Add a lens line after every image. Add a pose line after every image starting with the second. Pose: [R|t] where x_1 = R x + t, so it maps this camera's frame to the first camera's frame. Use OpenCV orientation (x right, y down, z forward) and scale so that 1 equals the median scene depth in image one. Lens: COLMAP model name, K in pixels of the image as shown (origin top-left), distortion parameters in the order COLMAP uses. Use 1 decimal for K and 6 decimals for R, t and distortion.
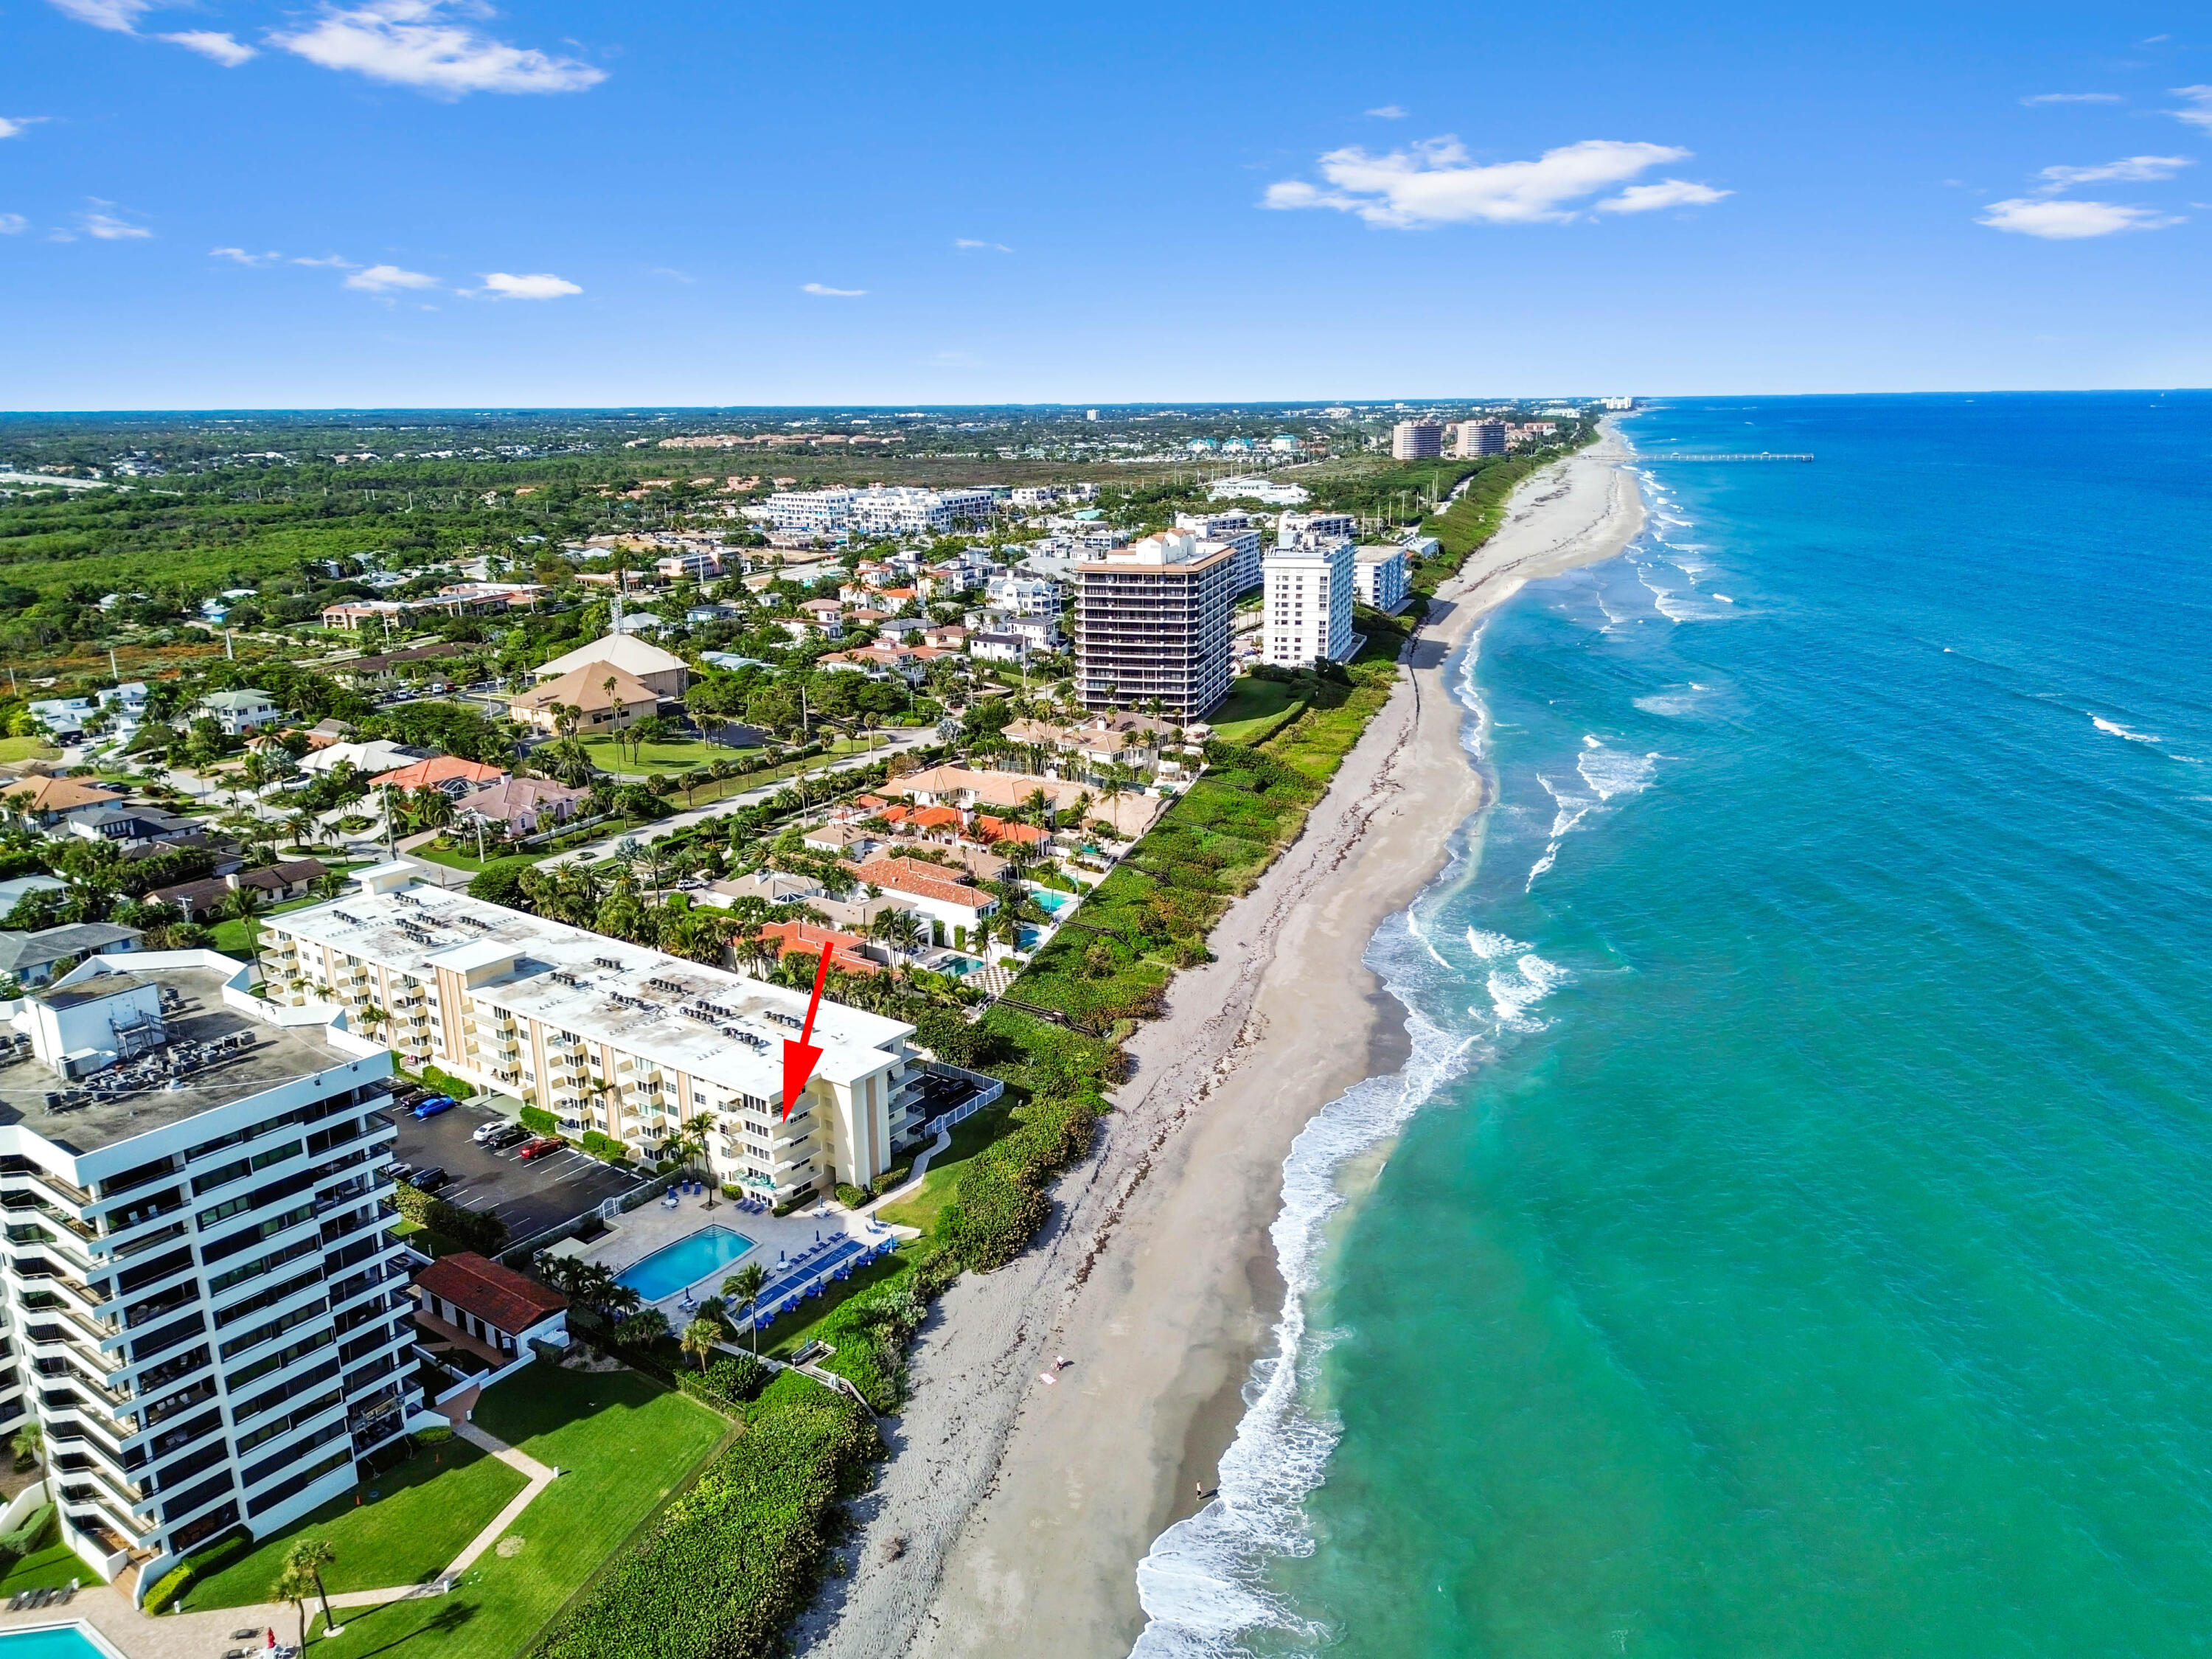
lens RADIAL K [[1552.7, 0, 1106.0], [0, 1552.7, 829.5], [0, 0, 1]] dist [0.072012, -0.072467]
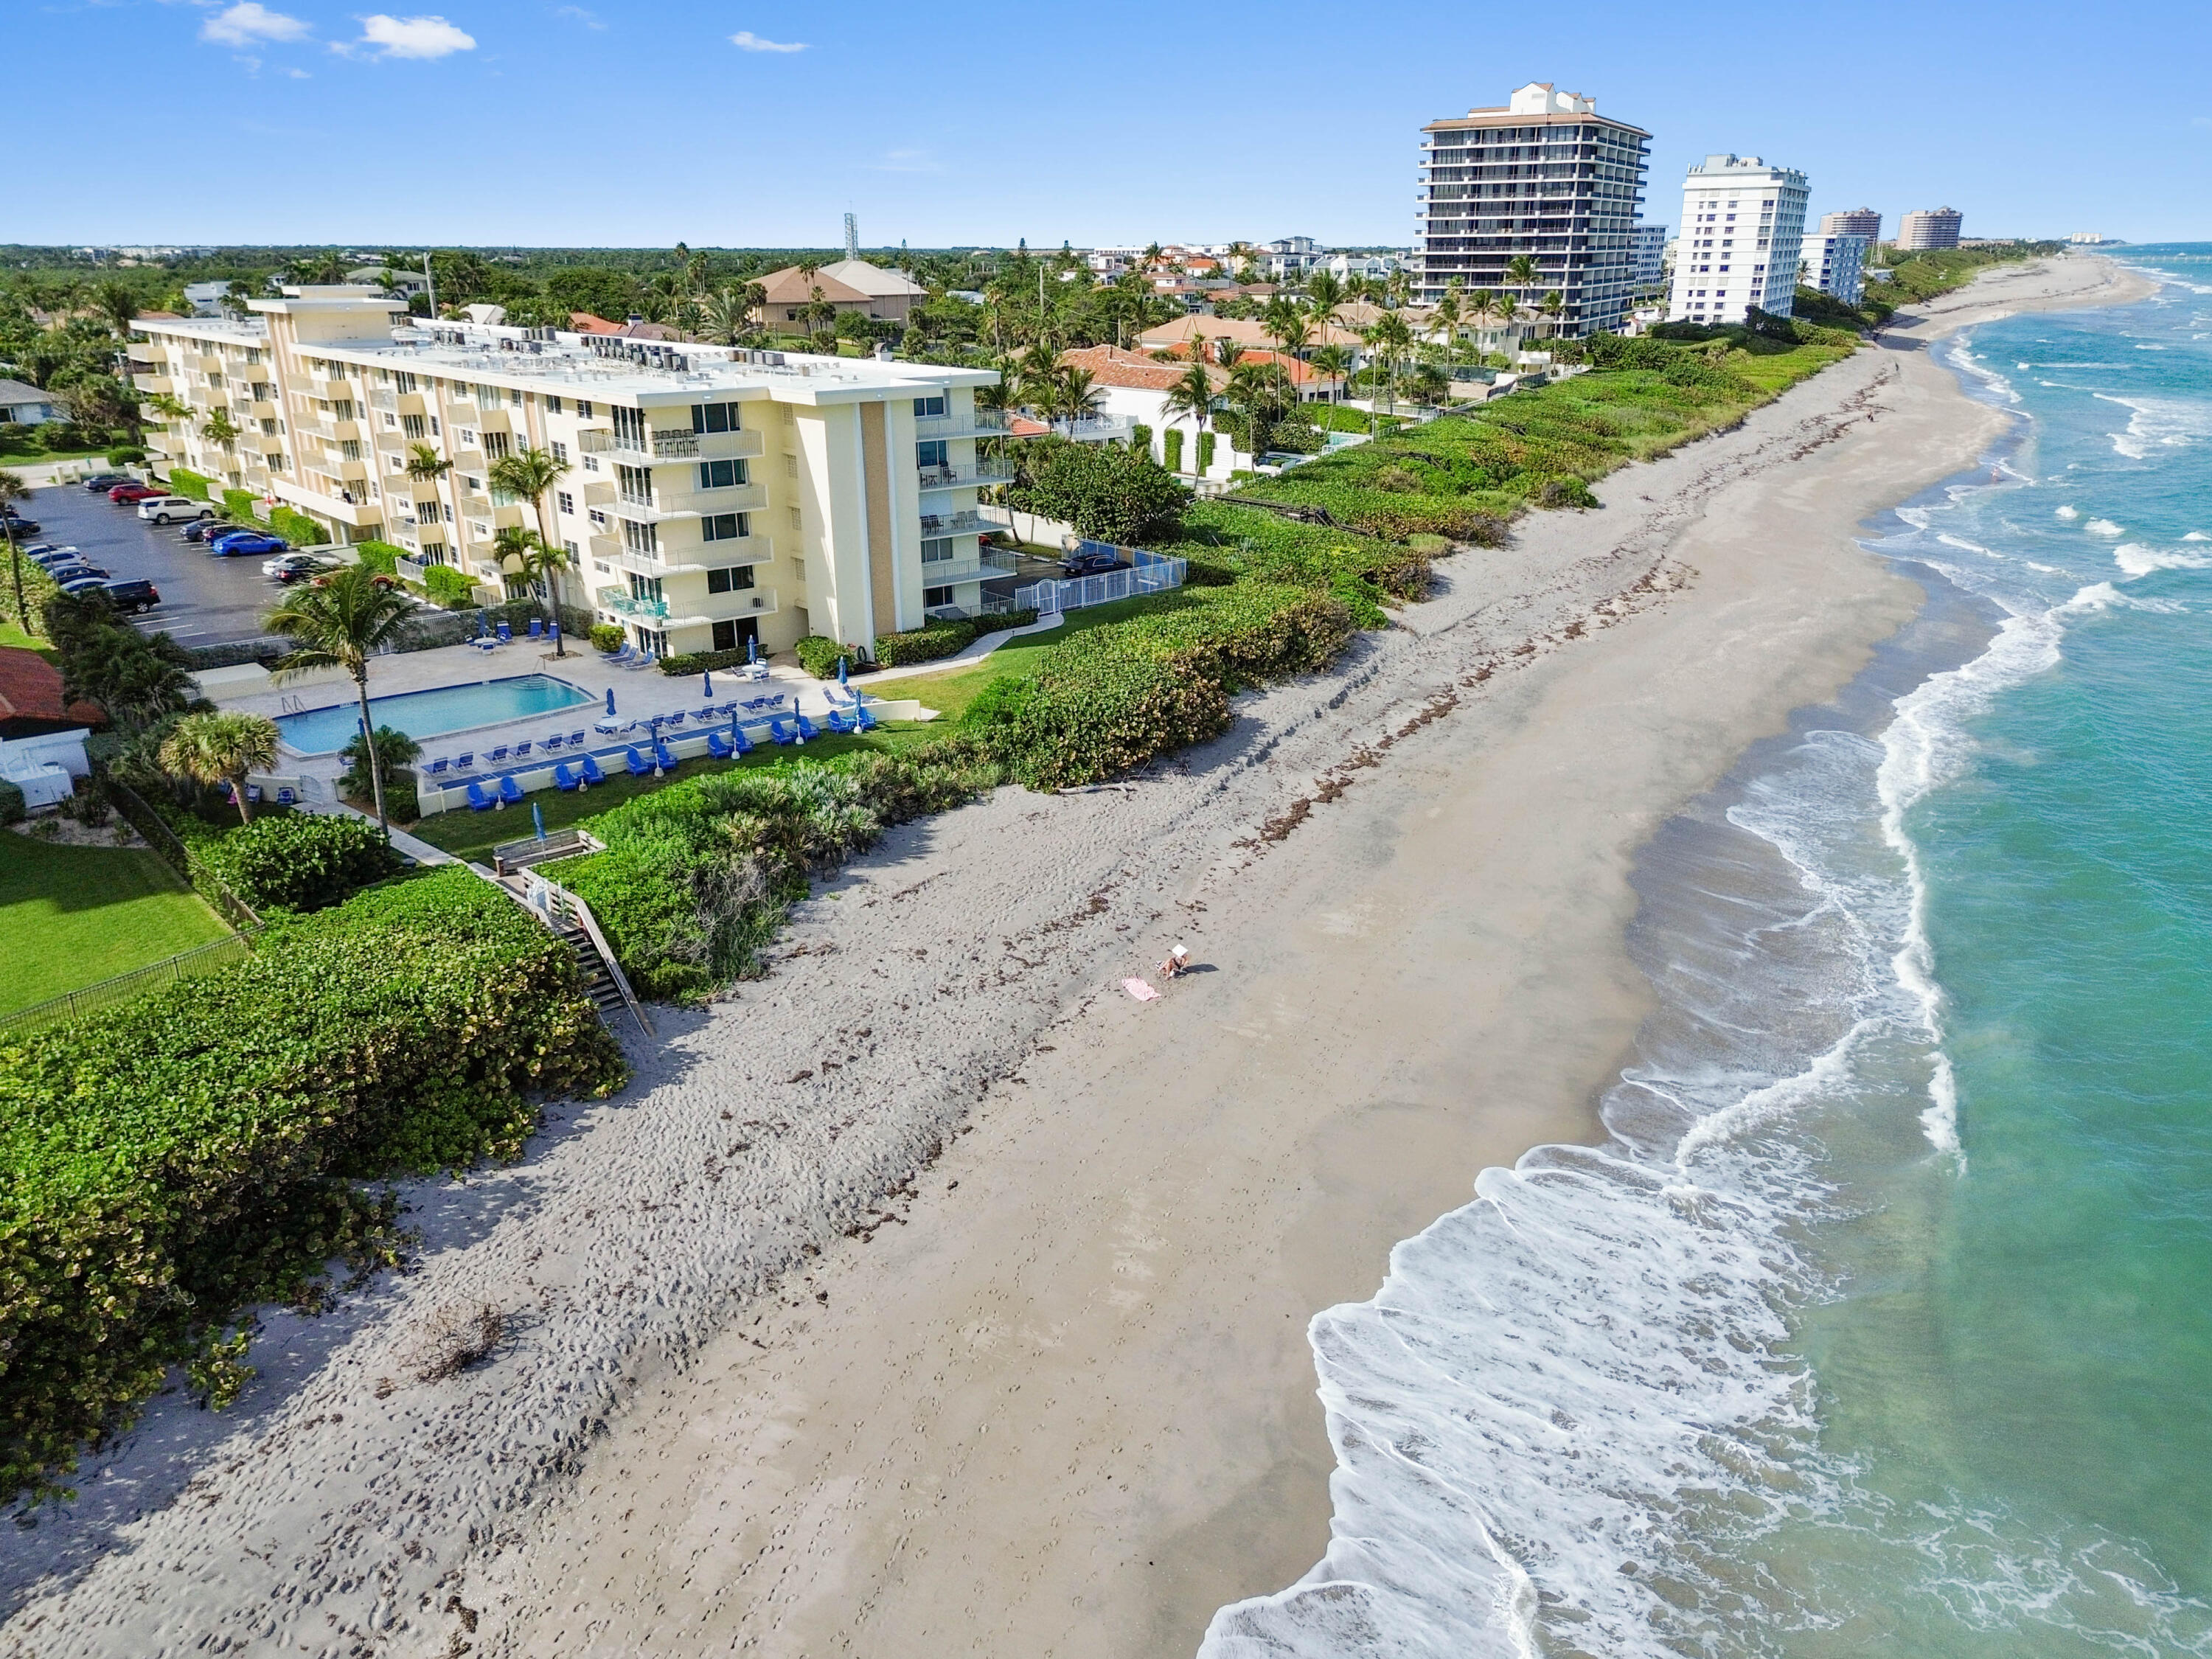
lens RADIAL K [[1552.7, 0, 1106.0], [0, 1552.7, 829.5], [0, 0, 1]] dist [0.072012, -0.072467]
pose [[0.976315, 0.082861, -0.199860, 0.021535], [-0.065625, 0.993651, 0.091388, 0.213593], [0.206163, -0.076108, 0.975553, 0.484995]]
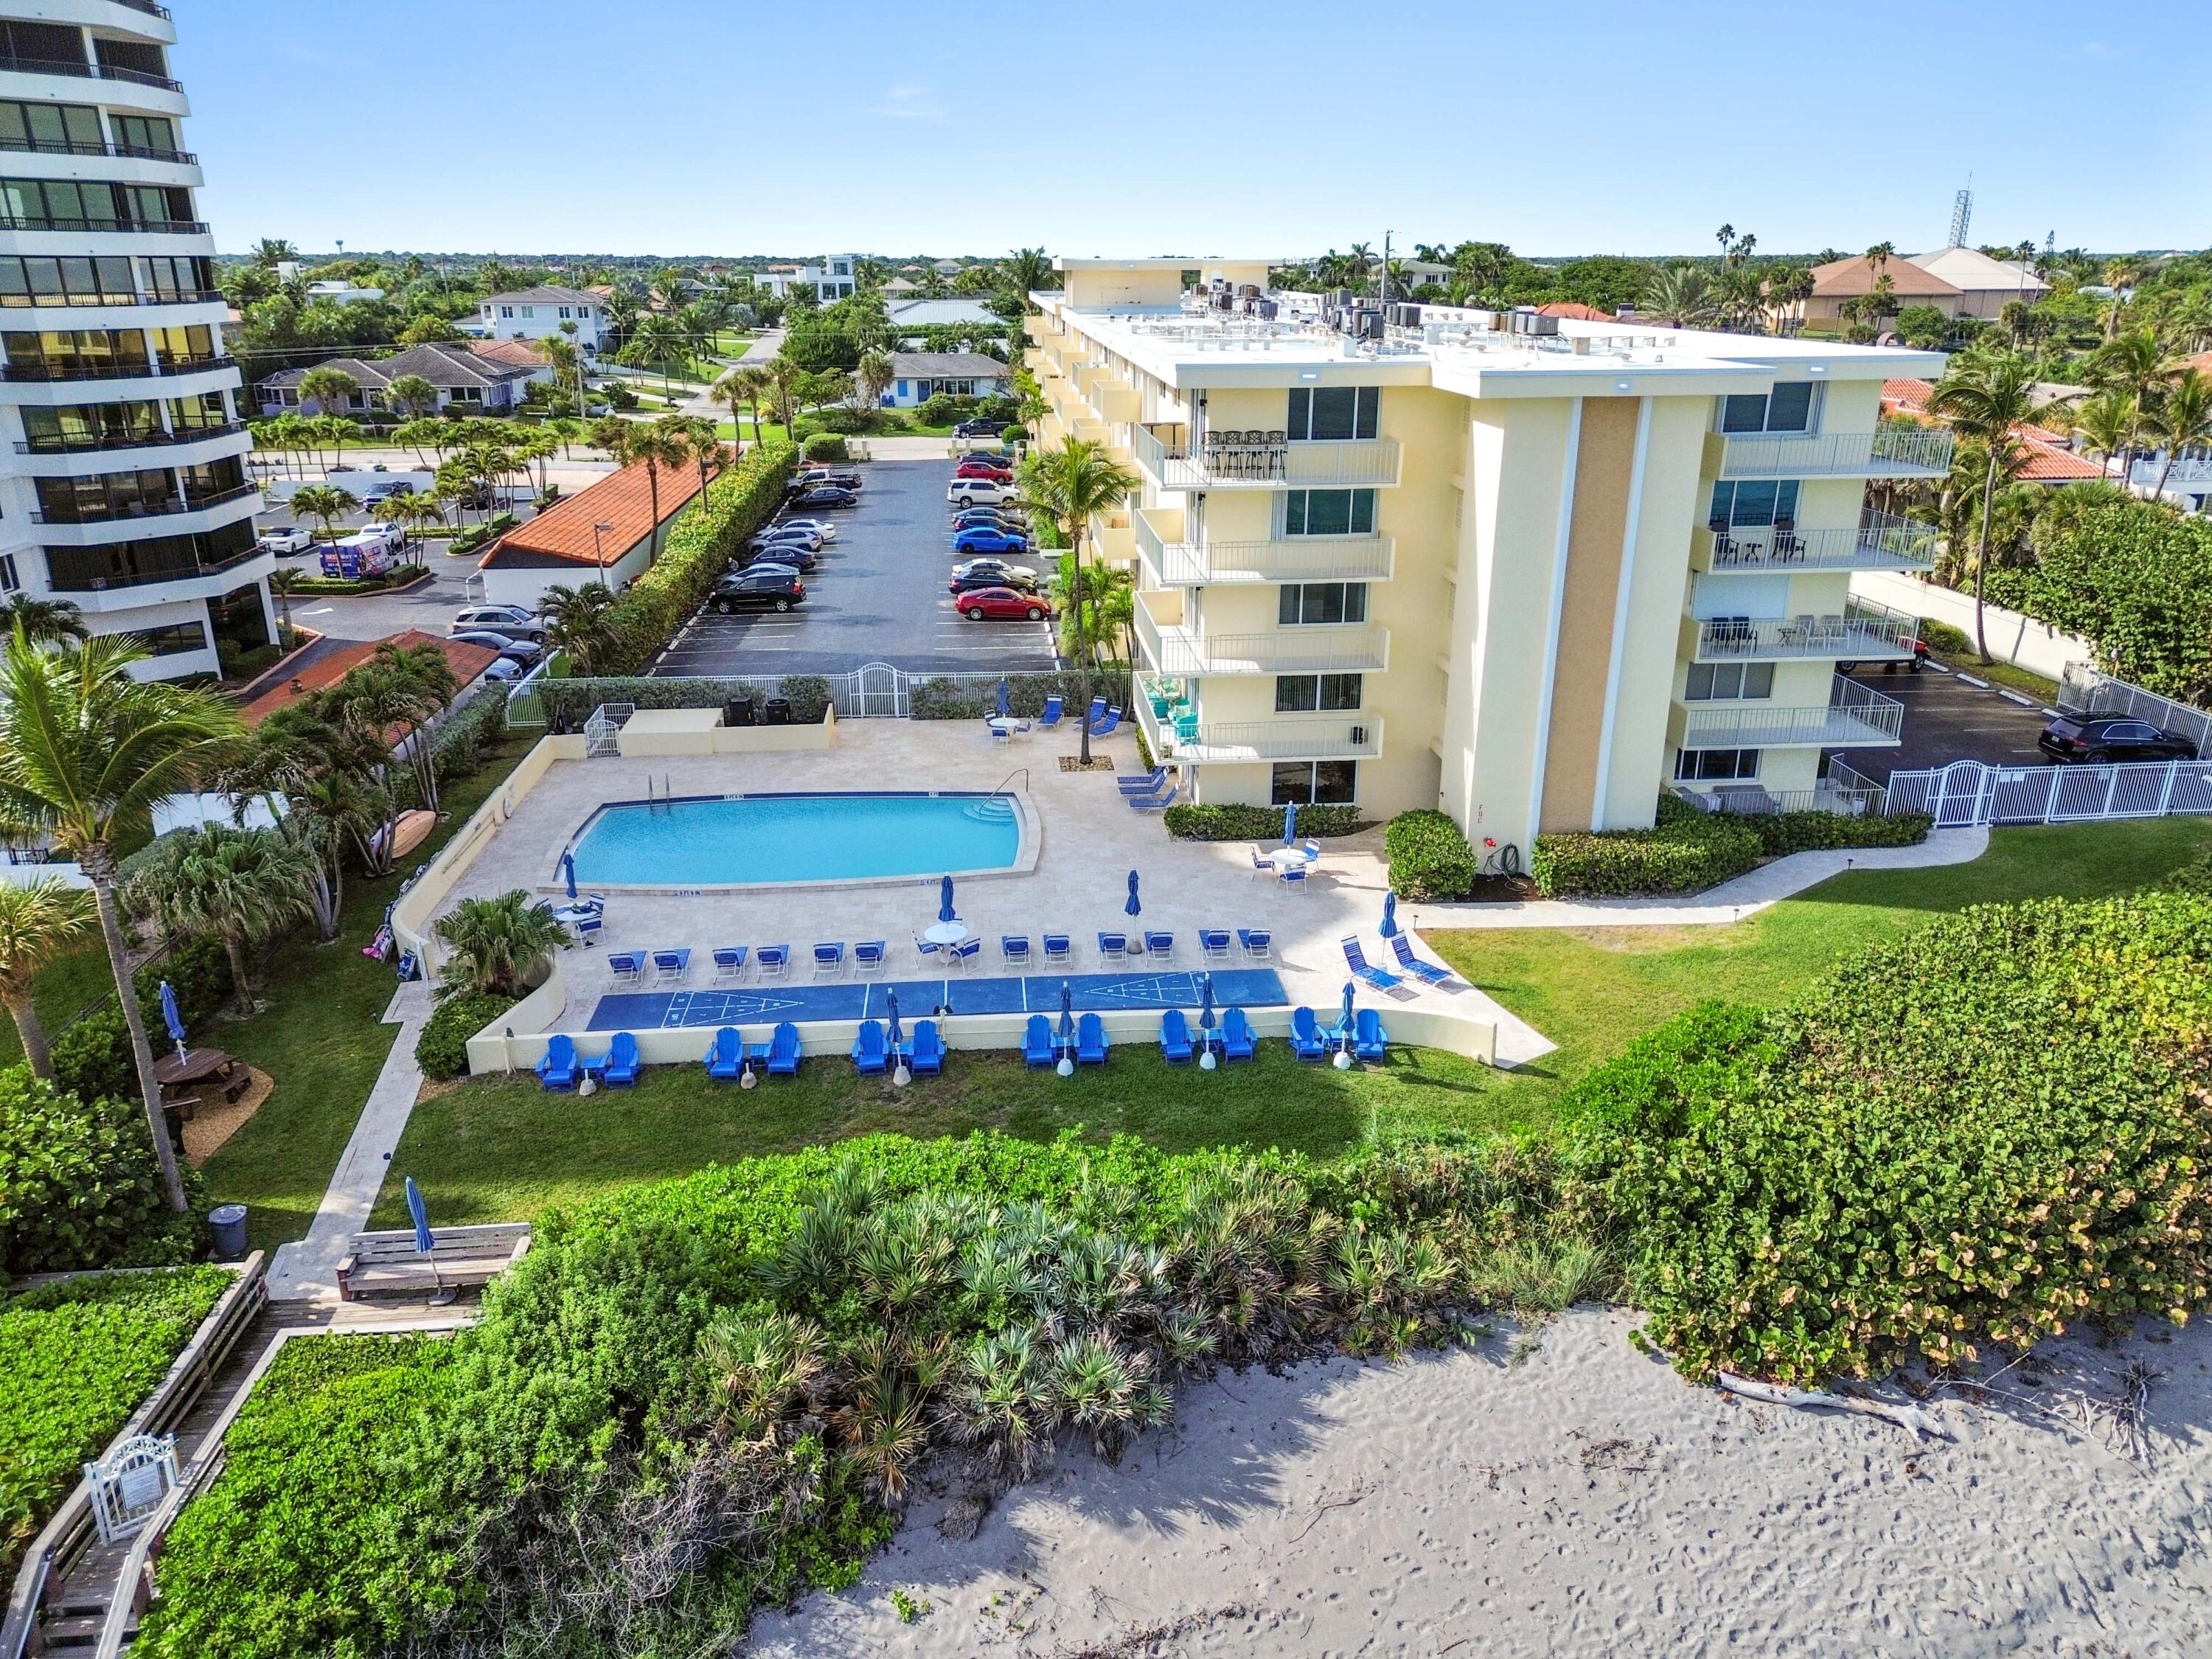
lens RADIAL K [[1552.7, 0, 1106.0], [0, 1552.7, 829.5], [0, 0, 1]] dist [0.072012, -0.072467]
pose [[0.653827, 0.268345, -0.707461, -0.010622], [-0.208431, 0.962700, 0.172529, 0.175851], [0.727369, 0.034653, 0.685371, 0.697149]]
